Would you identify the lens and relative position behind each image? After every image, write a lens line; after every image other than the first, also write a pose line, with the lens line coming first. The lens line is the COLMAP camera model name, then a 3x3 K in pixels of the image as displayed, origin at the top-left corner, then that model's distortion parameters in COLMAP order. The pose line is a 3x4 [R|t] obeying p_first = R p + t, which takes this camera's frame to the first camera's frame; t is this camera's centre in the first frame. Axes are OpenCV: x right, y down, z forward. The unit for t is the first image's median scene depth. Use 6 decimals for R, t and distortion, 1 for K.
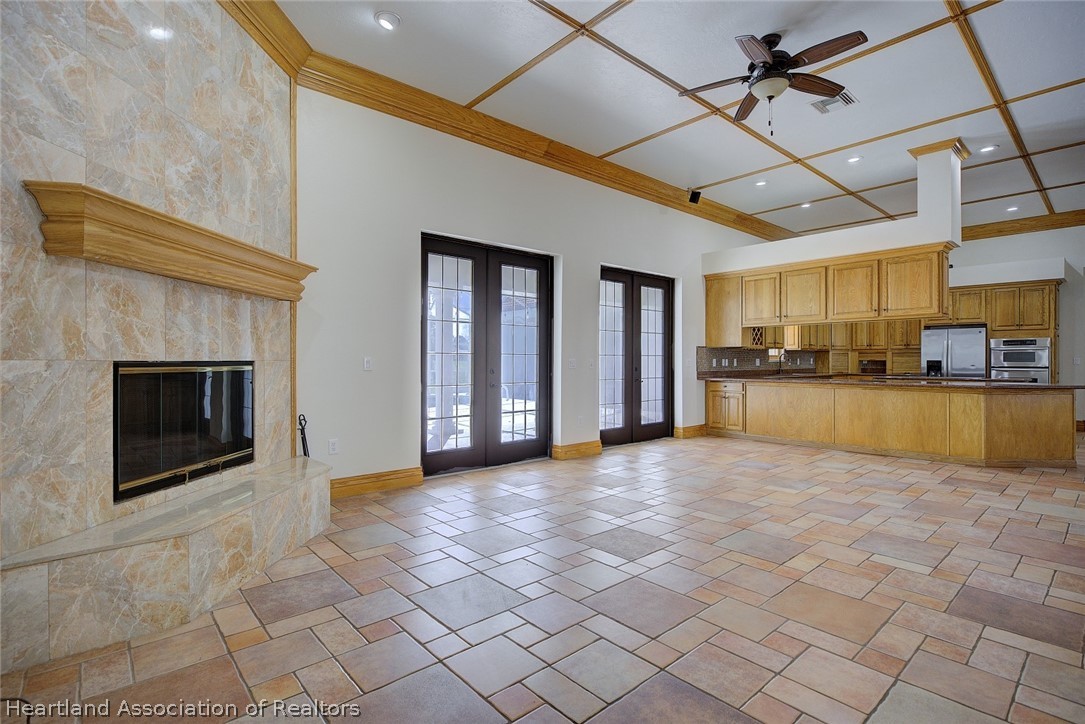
lens RADIAL K [[509.9, 0, 547.2], [0, 509.9, 358.7], [0, 0, 1]] dist [-0.001493, 0.000929]
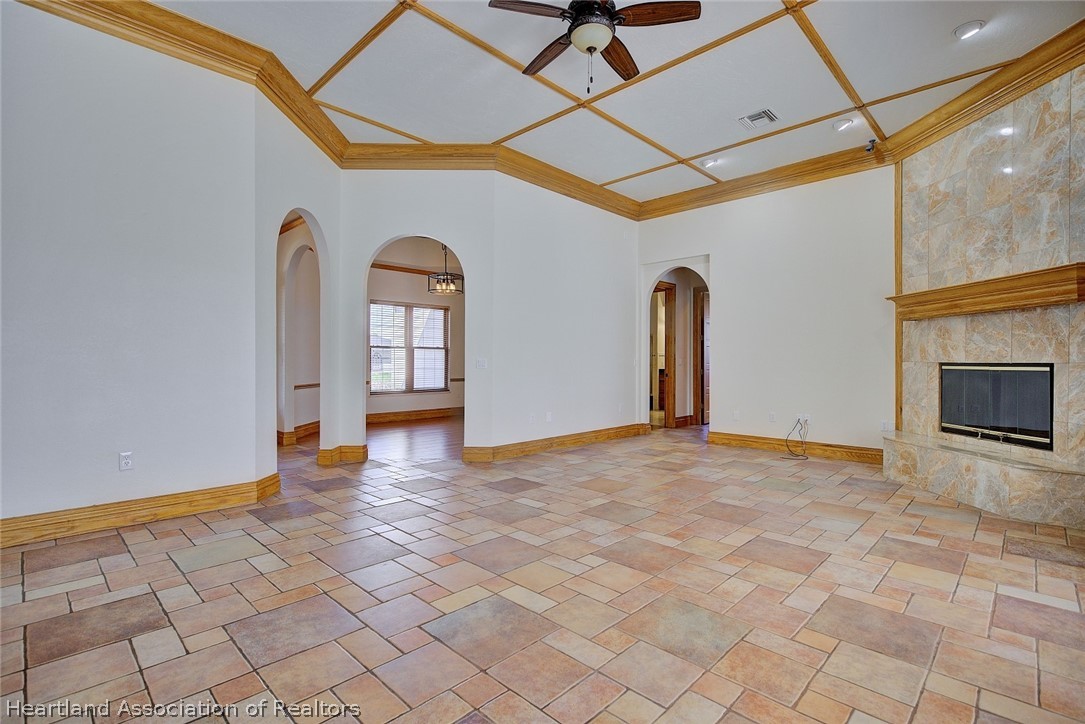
lens RADIAL K [[509.9, 0, 542.6], [0, 509.9, 361.4], [0, 0, 1]] dist [-0.001493, 0.000929]
pose [[-0.996967, -0.004286, -0.077710, 0.804733], [-0.004080, 0.999988, -0.002810, 0.010361], [0.077721, -0.002484, -0.996972, 2.541895]]
